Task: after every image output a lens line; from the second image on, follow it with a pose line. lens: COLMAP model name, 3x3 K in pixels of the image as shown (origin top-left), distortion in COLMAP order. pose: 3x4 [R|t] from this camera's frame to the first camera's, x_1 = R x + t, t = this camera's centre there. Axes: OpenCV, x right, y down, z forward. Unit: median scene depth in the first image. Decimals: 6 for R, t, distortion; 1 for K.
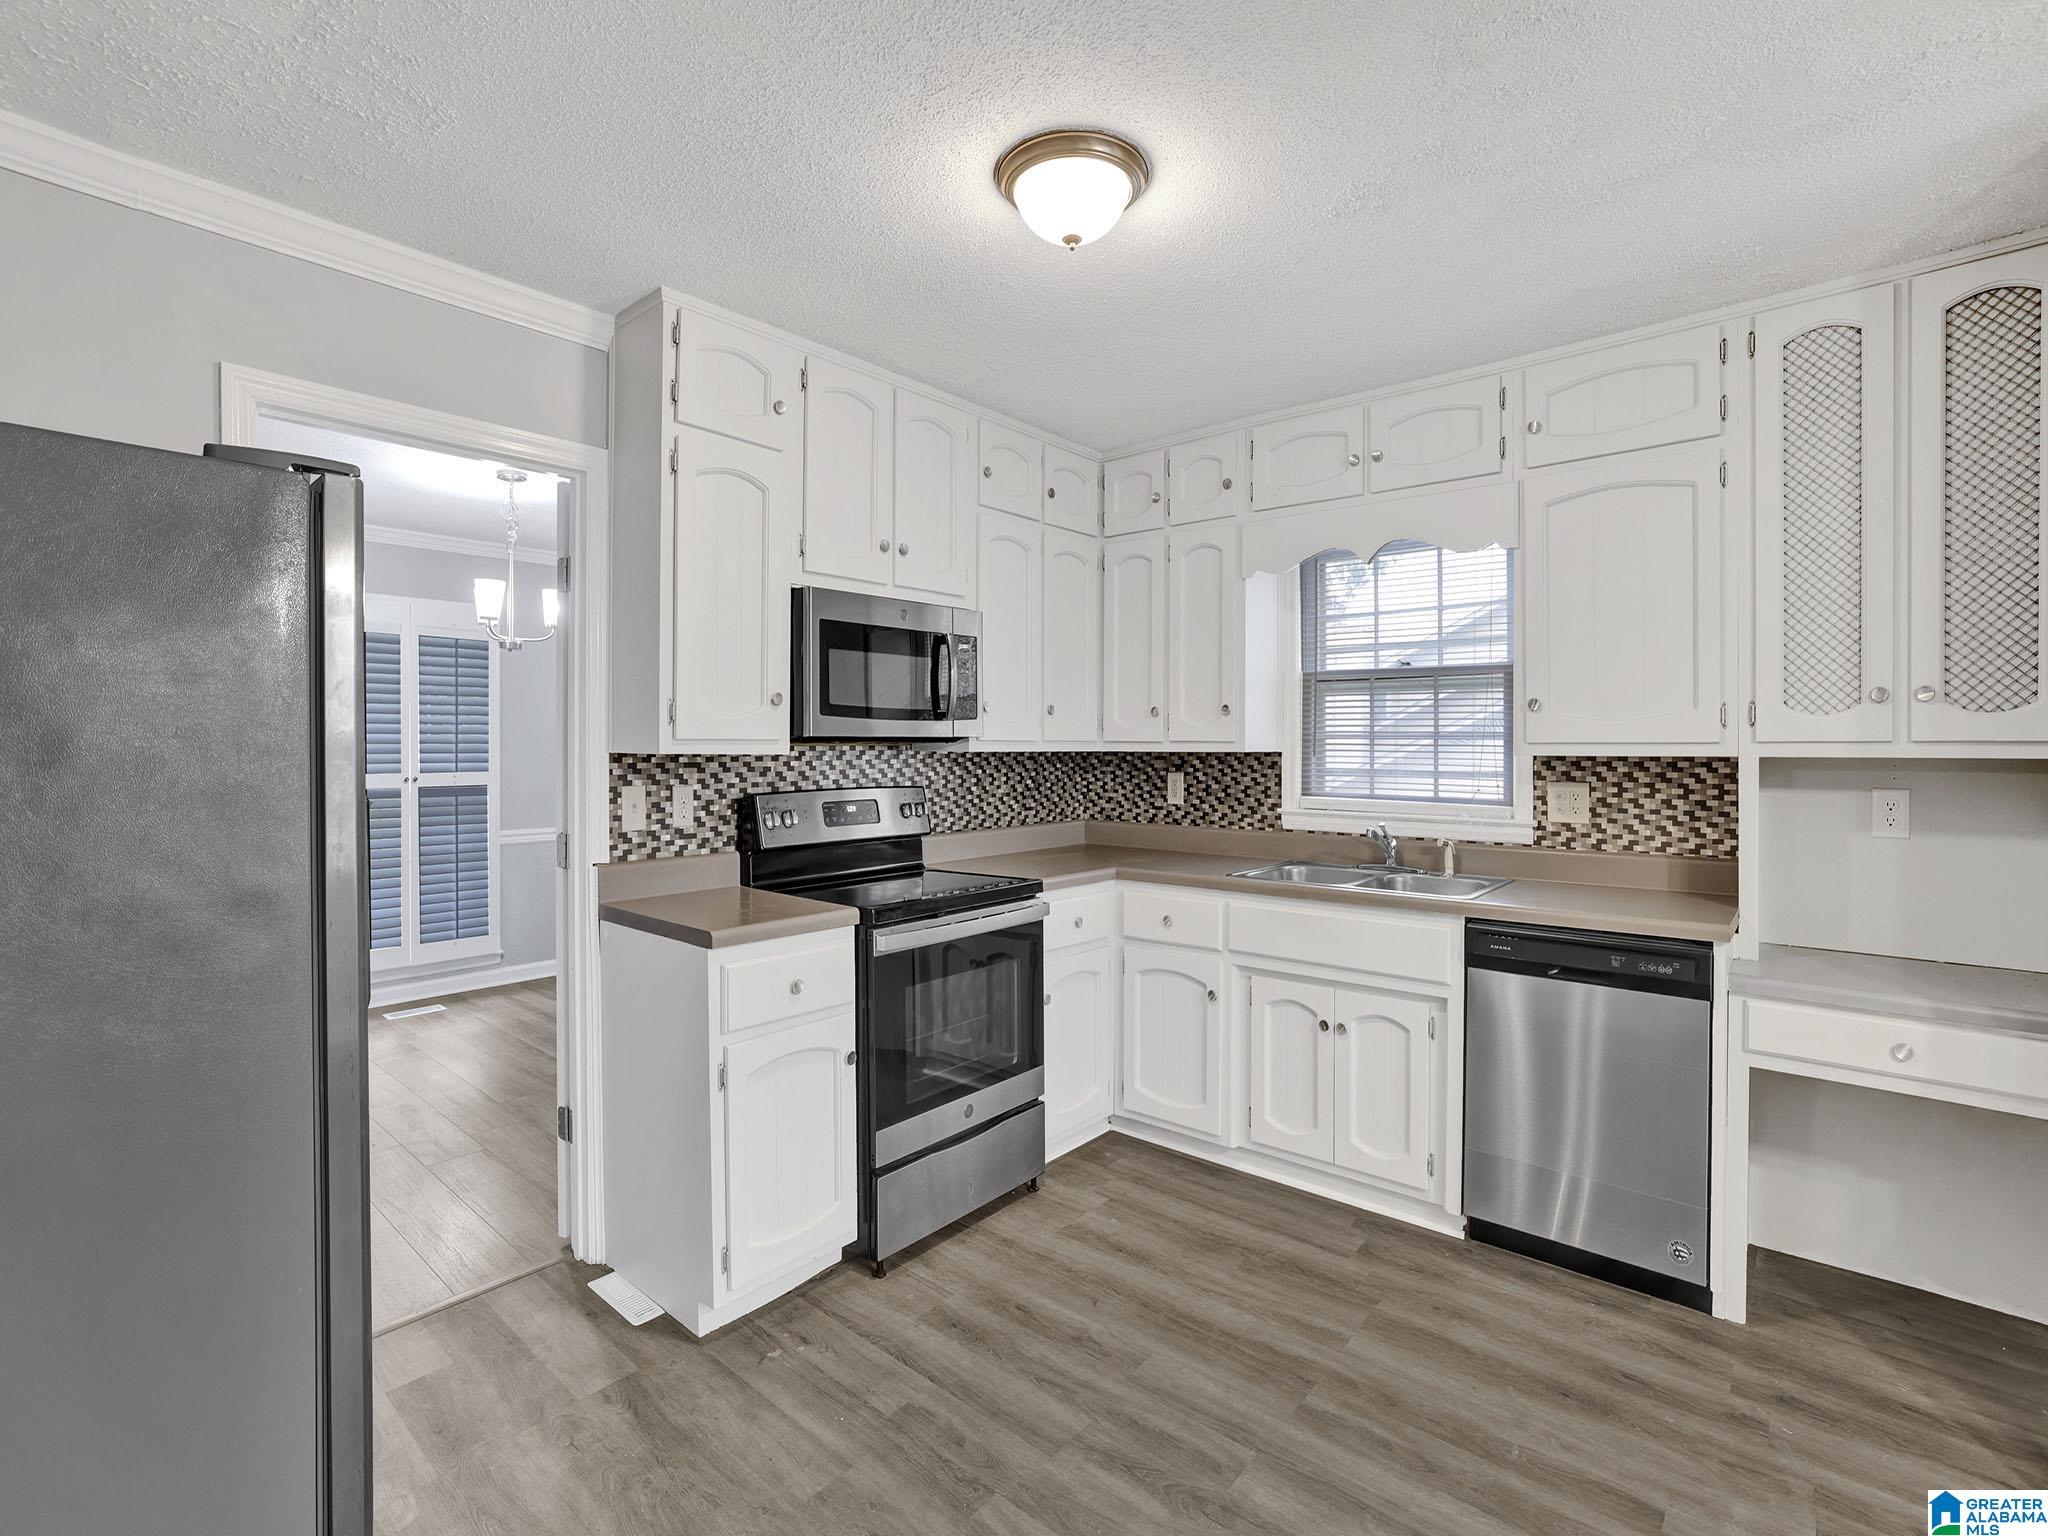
lens RADIAL K [[958.0, 0, 1024.1], [0, 958.0, 750.8], [0, 0, 1]] dist [-0.019796, 0.001057]
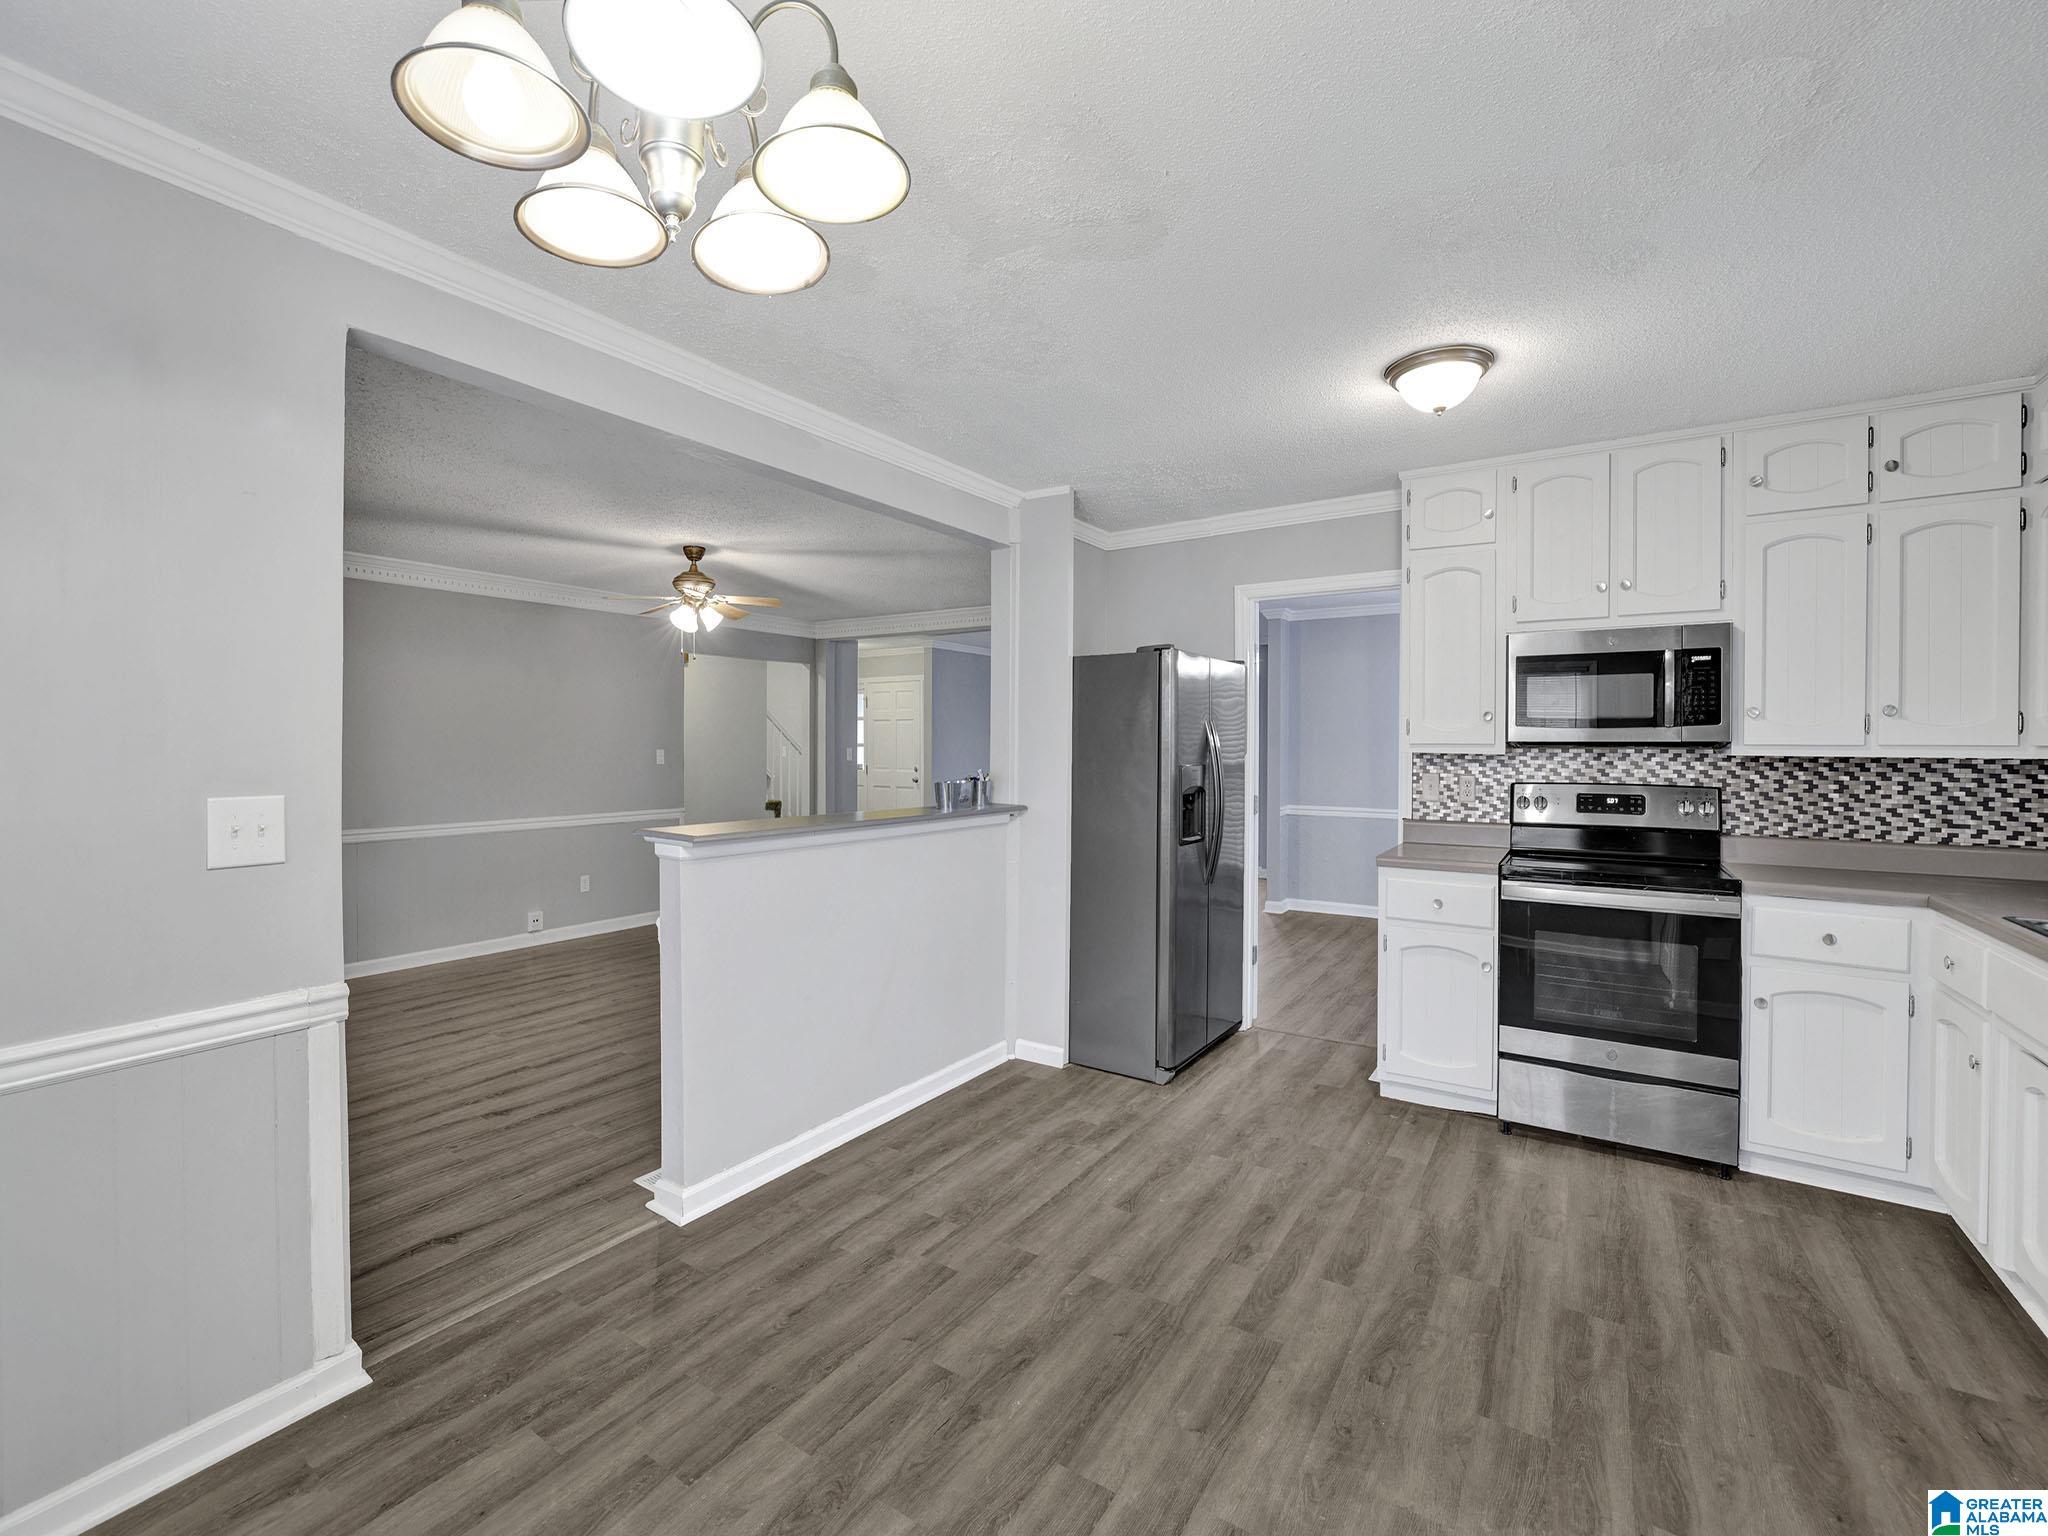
lens RADIAL K [[899.0, 0, 1023.5], [0, 899.0, 760.5], [0, 0, 1]] dist [0.016996, 0.000346]
pose [[0.134000, 0.019151, -0.990796, 0.938598], [-0.009923, 0.999789, 0.017983, -0.004294], [0.990932, 0.007422, 0.134162, 0.114660]]
